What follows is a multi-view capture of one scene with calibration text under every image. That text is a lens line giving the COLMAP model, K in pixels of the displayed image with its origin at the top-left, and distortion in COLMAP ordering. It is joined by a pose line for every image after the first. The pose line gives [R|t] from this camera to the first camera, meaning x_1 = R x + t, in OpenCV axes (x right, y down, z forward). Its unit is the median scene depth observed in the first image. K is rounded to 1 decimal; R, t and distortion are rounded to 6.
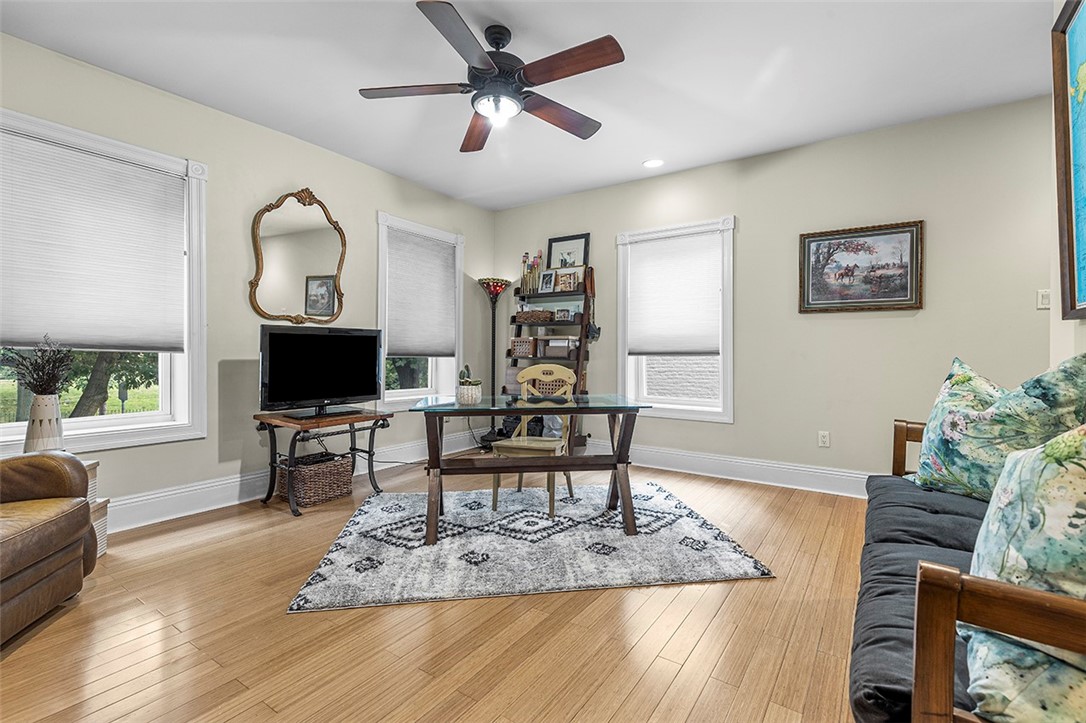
lens RADIAL K [[495.6, 0, 547.2], [0, 495.6, 355.7], [0, 0, 1]] dist [0.010008, -0.003047]
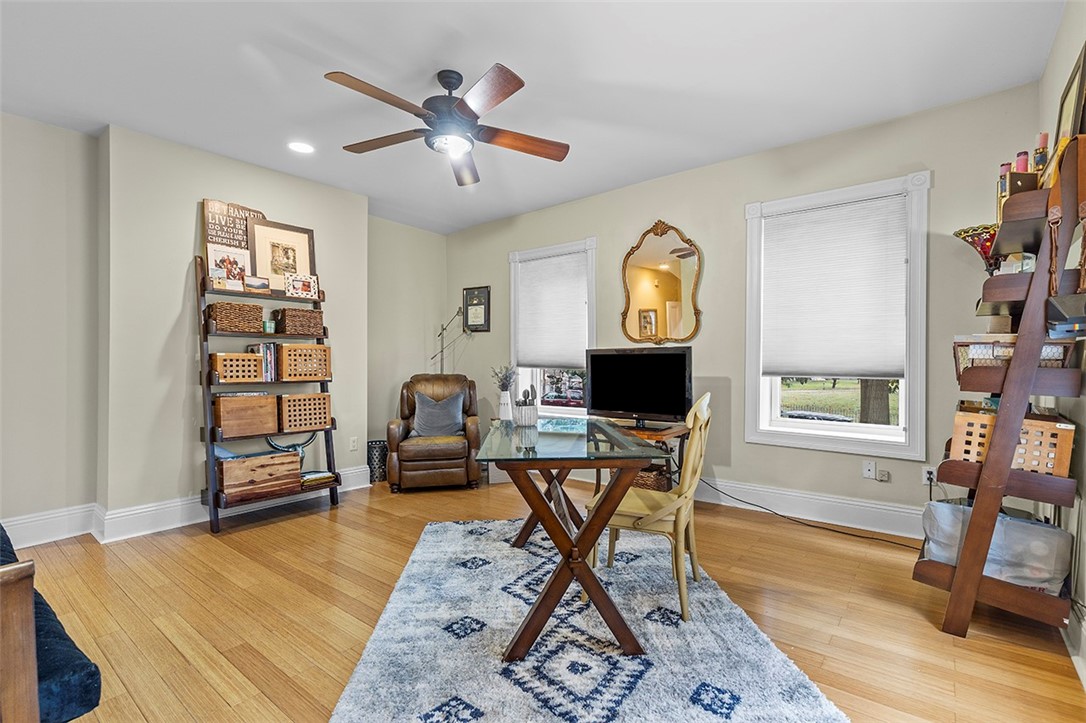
lens RADIAL K [[495.6, 0, 547.7], [0, 495.6, 365.9], [0, 0, 1]] dist [0.010008, -0.003047]
pose [[-0.074325, 0.016018, -0.997105, 0.774782], [0.003788, 0.999868, 0.015780, -0.042675], [0.997227, -0.002604, -0.074376, 1.025134]]
